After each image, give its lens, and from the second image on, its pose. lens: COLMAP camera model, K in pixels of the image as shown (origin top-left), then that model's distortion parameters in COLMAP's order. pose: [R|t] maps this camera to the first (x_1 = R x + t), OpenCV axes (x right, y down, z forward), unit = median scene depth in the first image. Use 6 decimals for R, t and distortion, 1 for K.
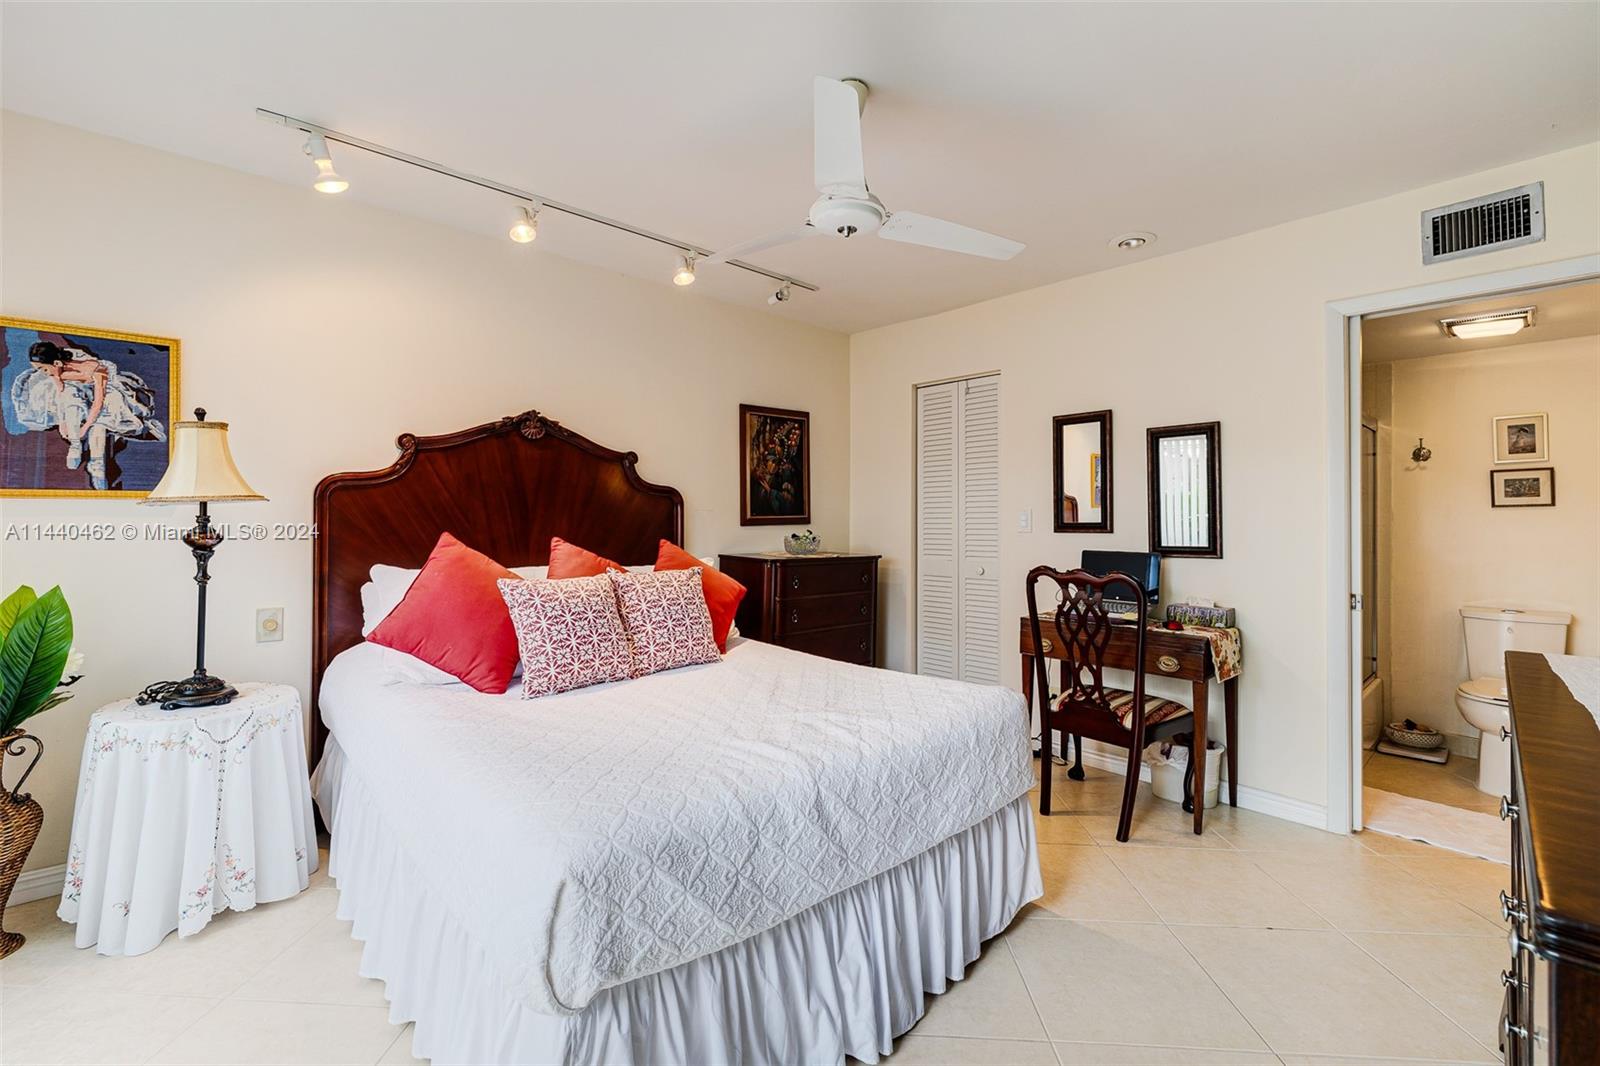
lens RADIAL K [[672.5, 0, 791.8], [0, 672.5, 530.5], [0, 0, 1]] dist [-0.001588, -0.000018]
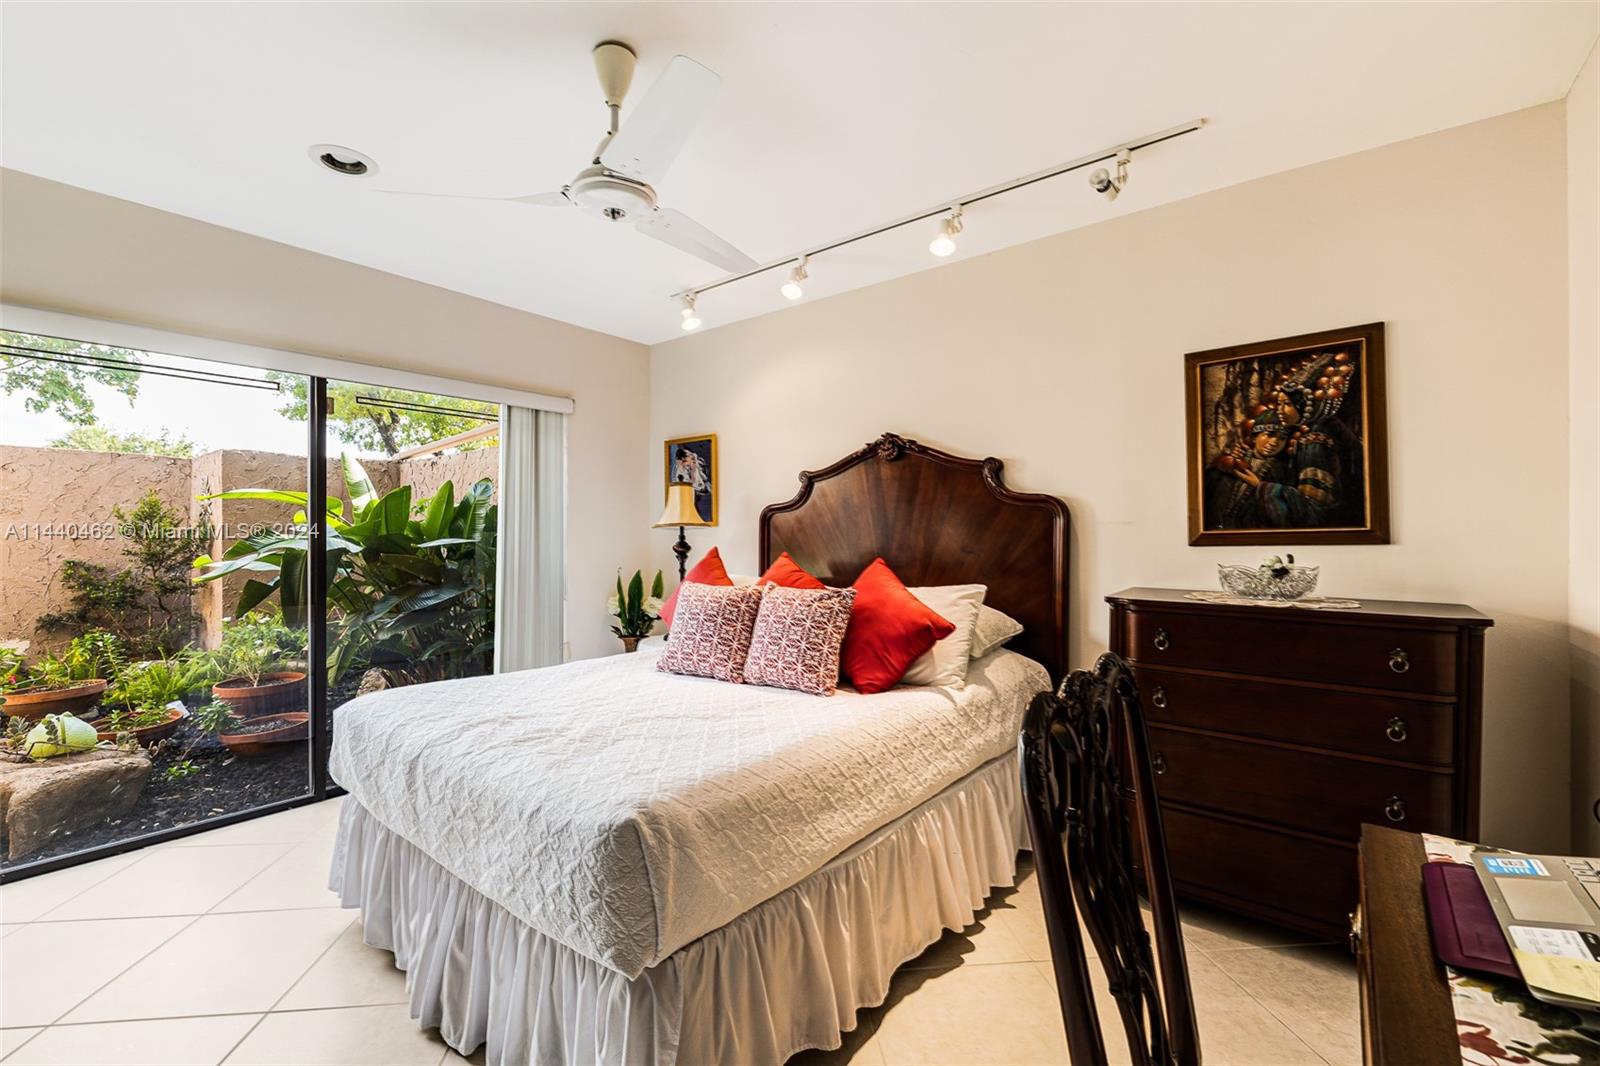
lens RADIAL K [[675.9, 0, 785.9], [0, 675.9, 541.5], [0, 0, 1]] dist [-0.000574, 0.000052]
pose [[0.160541, 0.004322, -0.987020, 0.484977], [-0.014475, 0.999893, 0.002024, -0.006806], [0.986923, 0.013962, 0.160587, 0.514475]]
